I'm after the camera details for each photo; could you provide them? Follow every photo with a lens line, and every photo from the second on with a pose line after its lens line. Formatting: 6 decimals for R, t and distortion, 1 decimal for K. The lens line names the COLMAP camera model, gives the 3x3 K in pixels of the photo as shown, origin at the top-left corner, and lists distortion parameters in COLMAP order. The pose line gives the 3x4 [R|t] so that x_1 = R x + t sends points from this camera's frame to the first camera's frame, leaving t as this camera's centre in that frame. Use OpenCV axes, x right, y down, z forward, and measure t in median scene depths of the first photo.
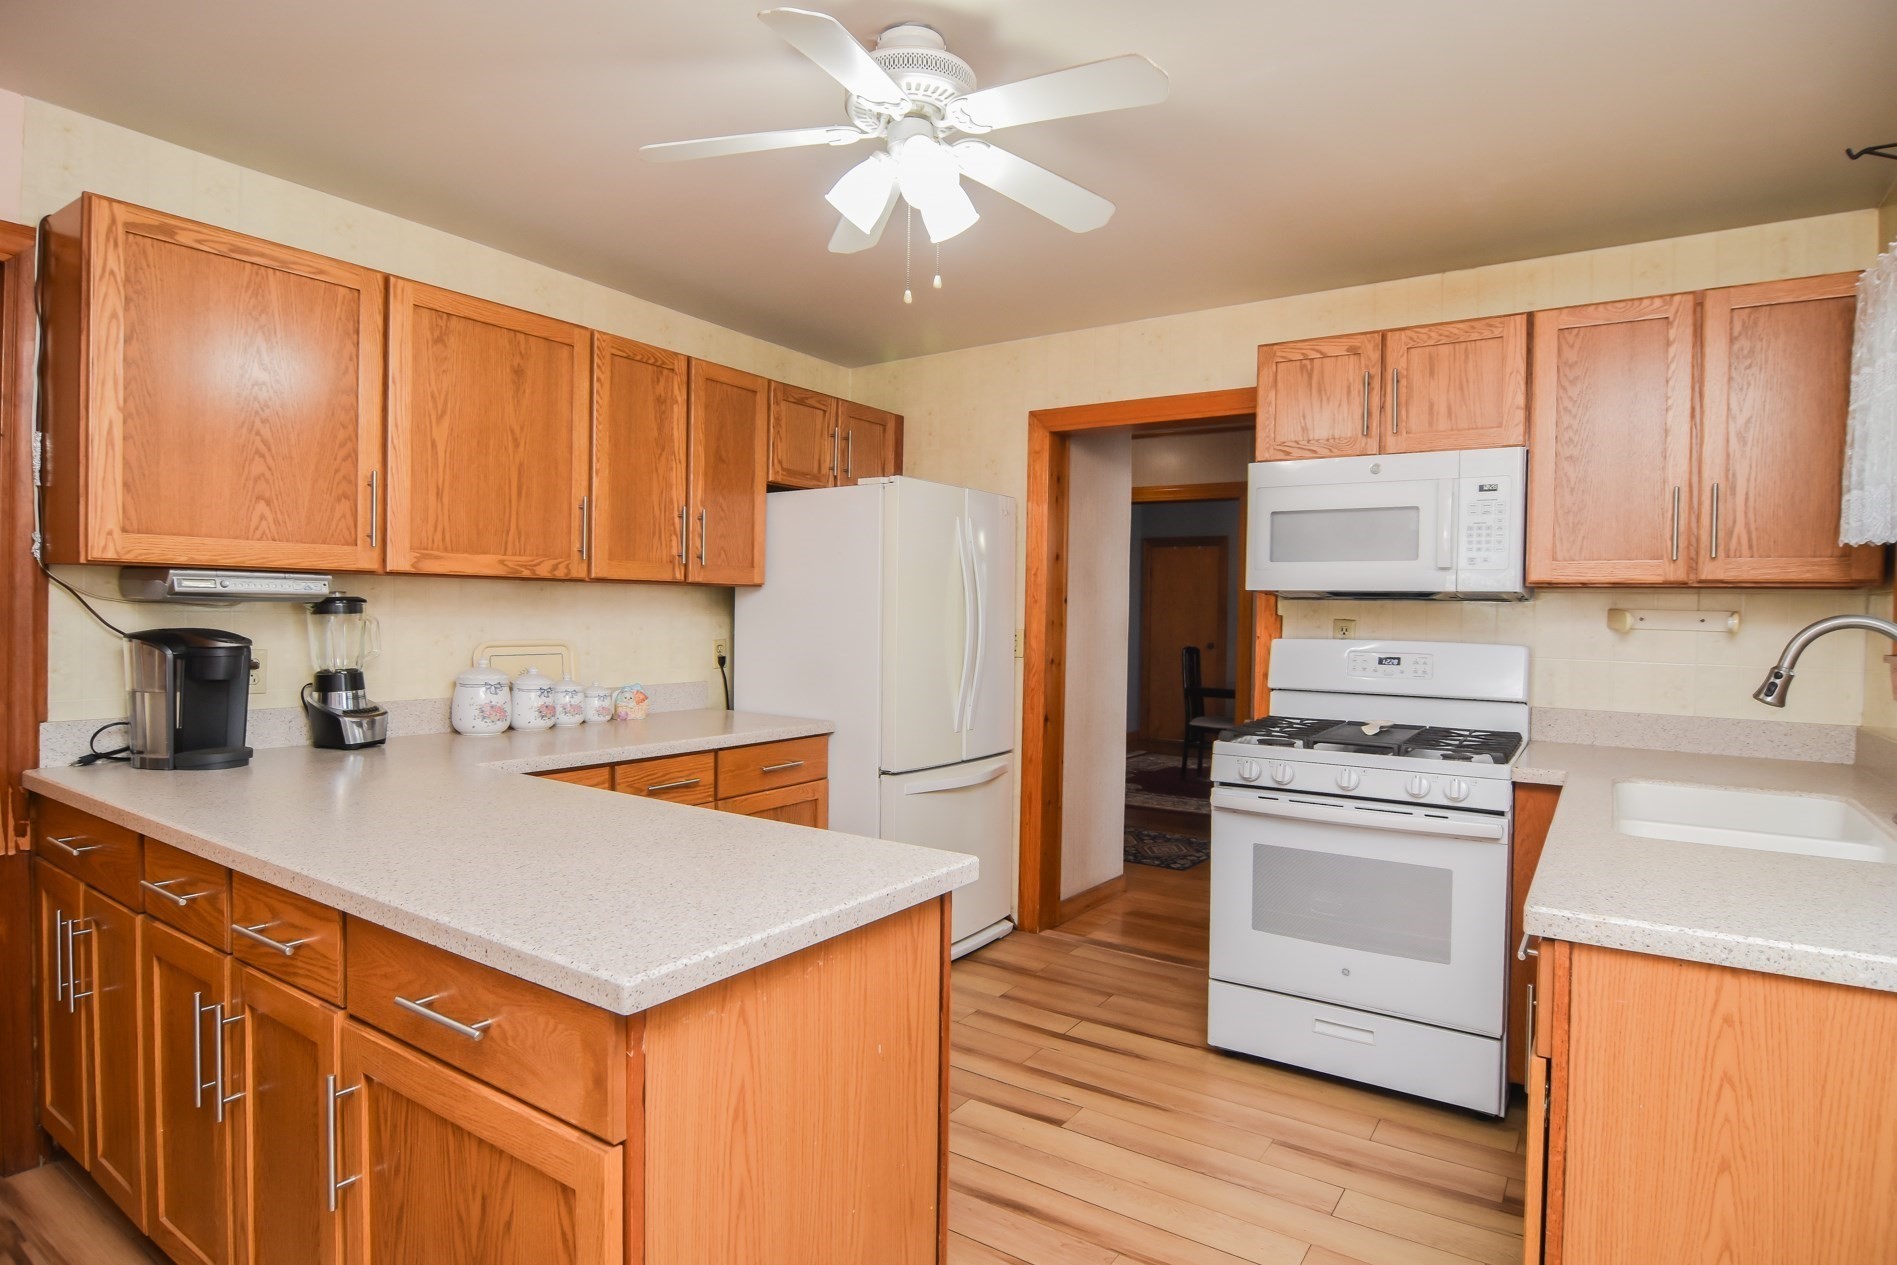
lens RADIAL K [[1011.8, 0, 936.1], [0, 1011.8, 628.1], [0, 0, 1]] dist [-0.007499, -0.010130]
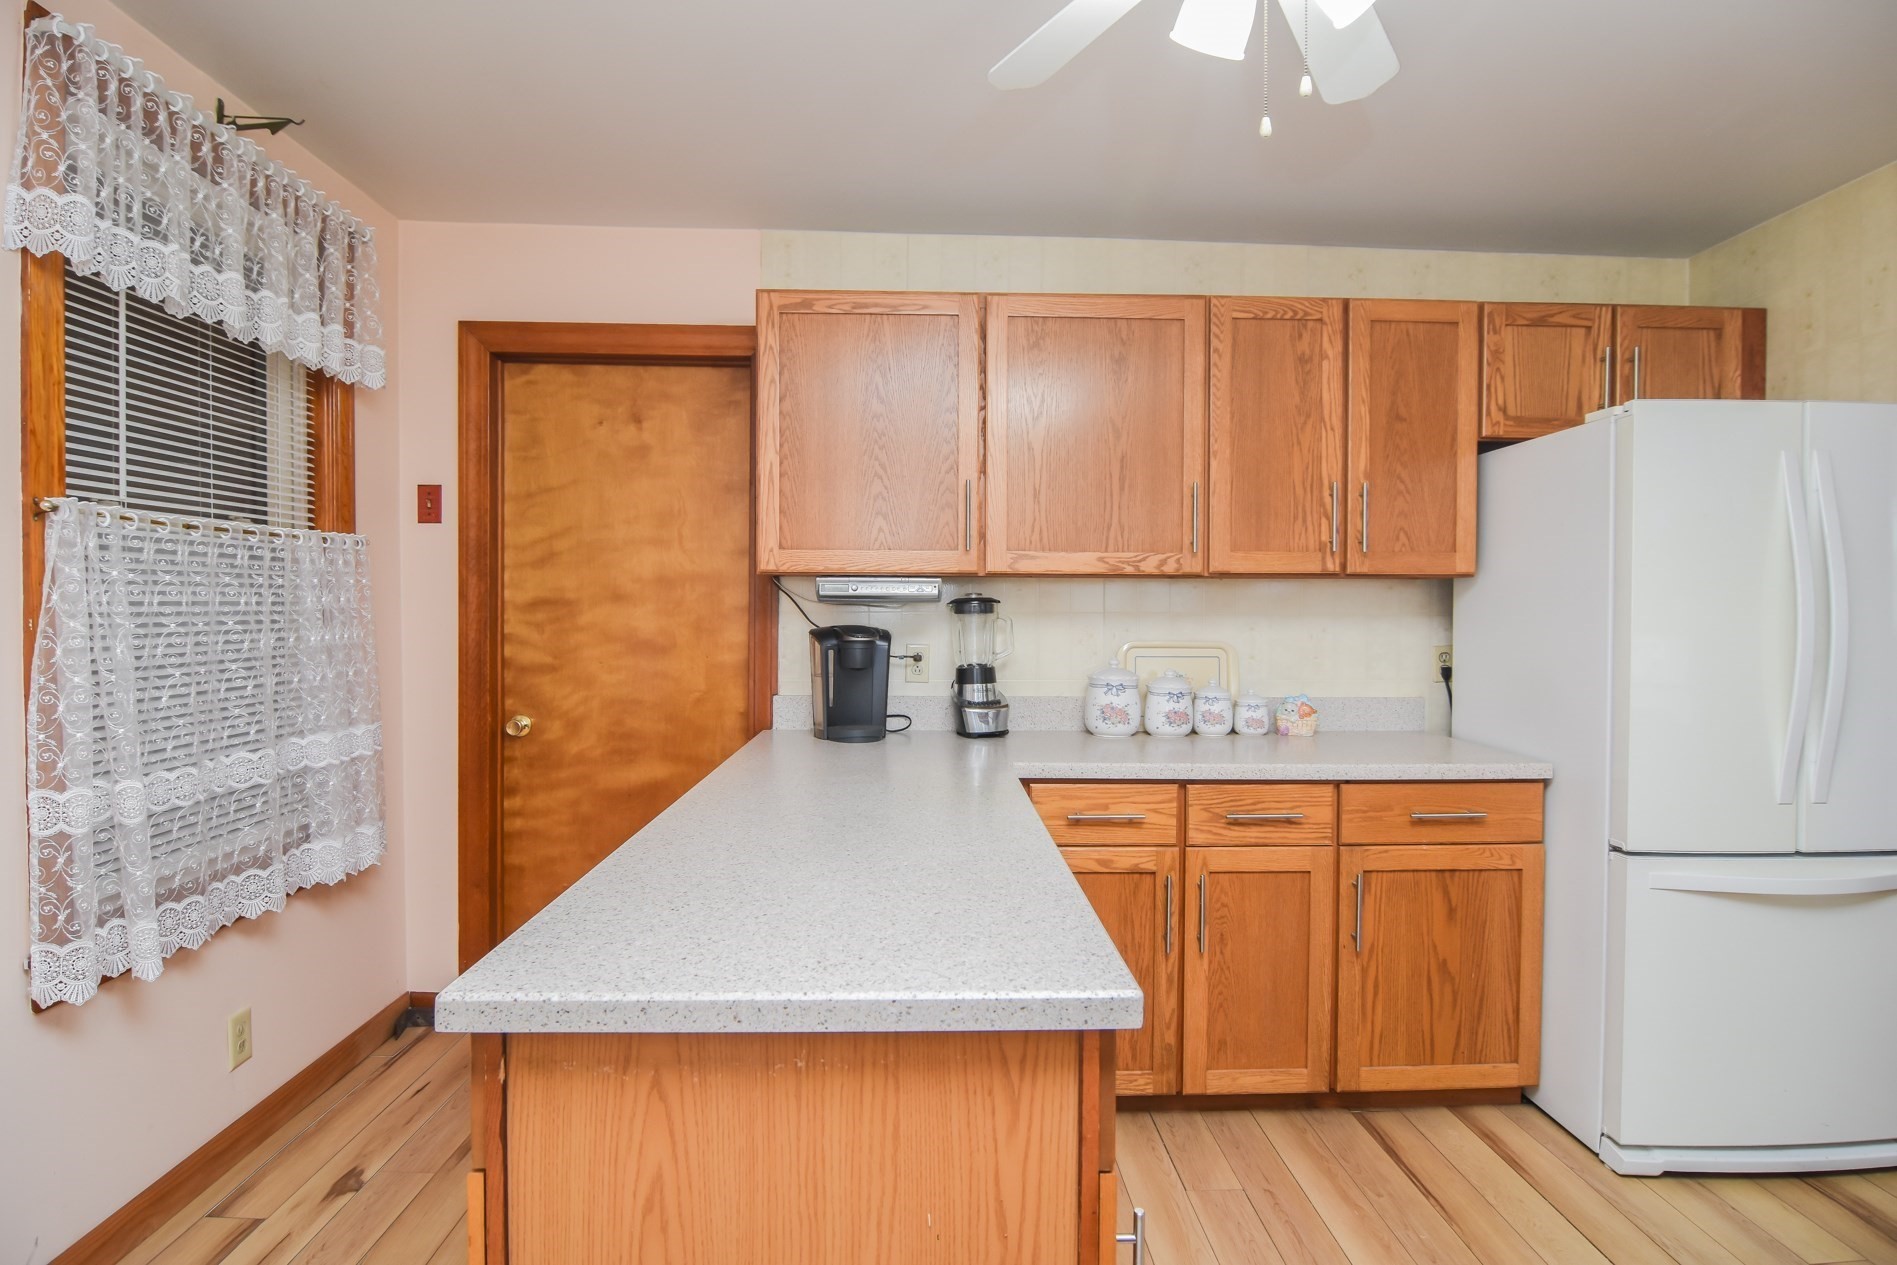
lens RADIAL K [[1011.8, 0, 948.7], [0, 1011.8, 622.9], [0, 0, 1]] dist [-0.007499, -0.010130]
pose [[0.597573, 0.000566, -0.801814, 0.251108], [-0.010353, 0.999922, -0.007010, 0.003956], [0.801748, 0.012490, 0.597532, 0.289293]]
